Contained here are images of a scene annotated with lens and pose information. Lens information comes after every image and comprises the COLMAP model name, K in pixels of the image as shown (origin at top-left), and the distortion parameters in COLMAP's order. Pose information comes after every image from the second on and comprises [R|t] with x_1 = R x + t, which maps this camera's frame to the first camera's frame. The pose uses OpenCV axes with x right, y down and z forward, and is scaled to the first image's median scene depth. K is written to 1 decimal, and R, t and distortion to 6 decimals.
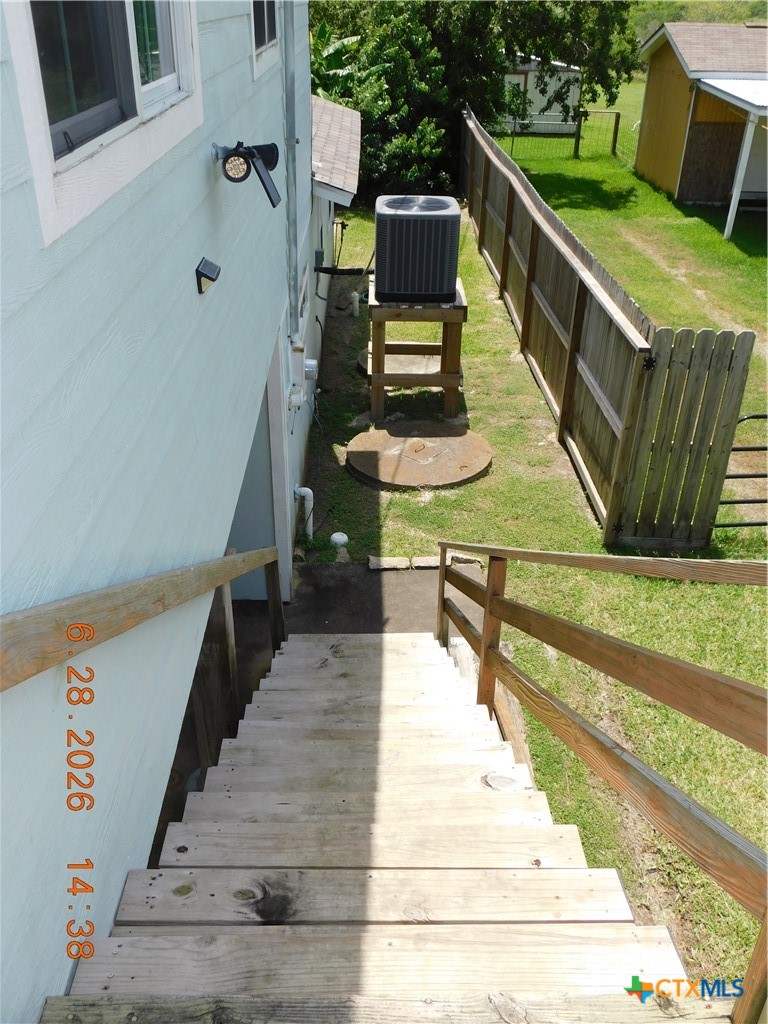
lens RADIAL K [[894.1, 0, 384.0], [0, 894.1, 512.0], [0, 0, 1]] dist [-0.000335, -0.001234]
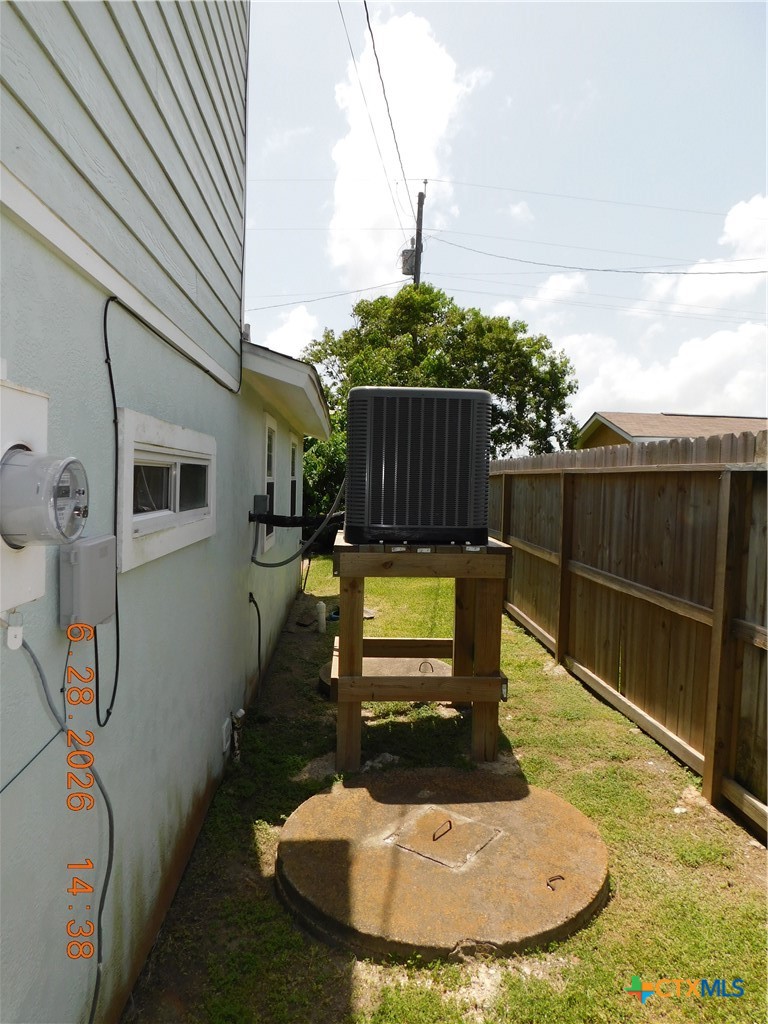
lens RADIAL K [[679.2, 0, 384.0], [0, 679.2, 512.0], [0, 0, 1]] dist [-0.070410, 0.059137]
pose [[0.999098, 0.001840, 0.042423, -0.003700], [0.017935, 0.887279, -0.460885, -0.055432], [-0.038489, 0.461230, 0.886445, 0.596327]]
